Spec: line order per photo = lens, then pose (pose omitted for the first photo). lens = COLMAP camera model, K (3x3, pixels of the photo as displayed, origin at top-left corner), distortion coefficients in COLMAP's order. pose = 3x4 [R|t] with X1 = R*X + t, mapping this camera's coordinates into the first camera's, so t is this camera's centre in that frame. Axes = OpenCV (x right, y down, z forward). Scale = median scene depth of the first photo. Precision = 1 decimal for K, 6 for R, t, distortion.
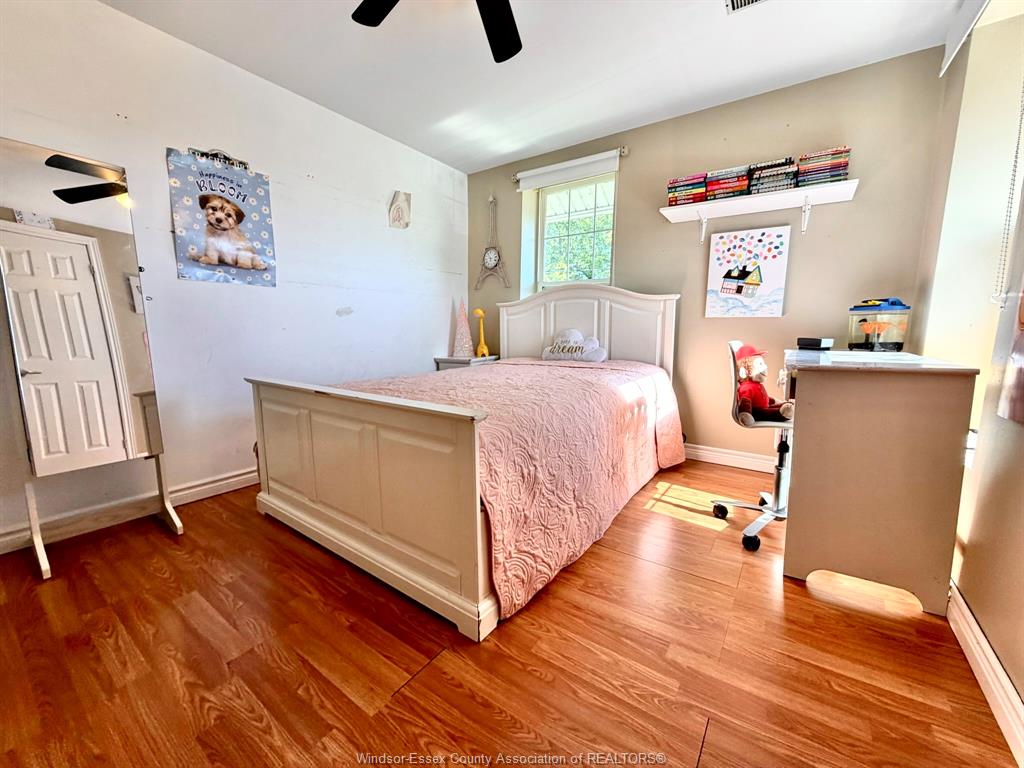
lens RADIAL K [[408.3, 0, 512.7], [0, 408.3, 388.9], [0, 0, 1]] dist [-0.003124, 0.000940]
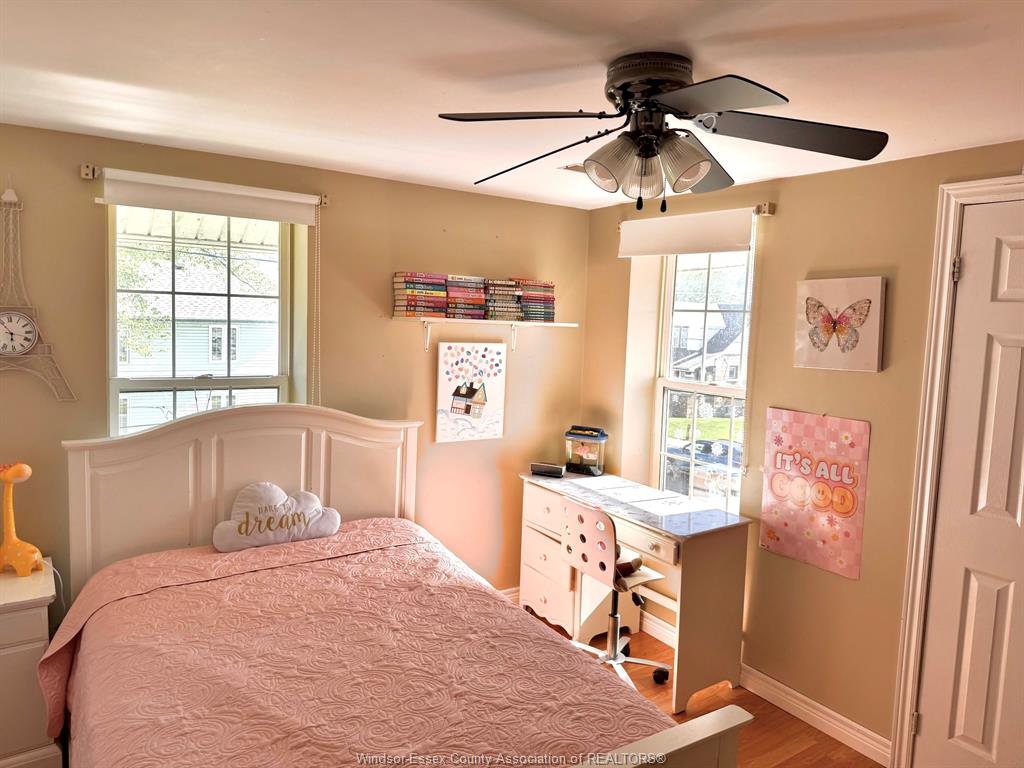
lens RADIAL K [[724.7, 0, 515.7], [0, 724.7, 381.5], [0, 0, 1]] dist [0.086943, -0.006822]
pose [[0.351151, -0.077290, 0.933124, -0.824761], [0.097909, 0.994155, 0.045500, -0.362510], [-0.931186, 0.075384, 0.356665, 0.363787]]
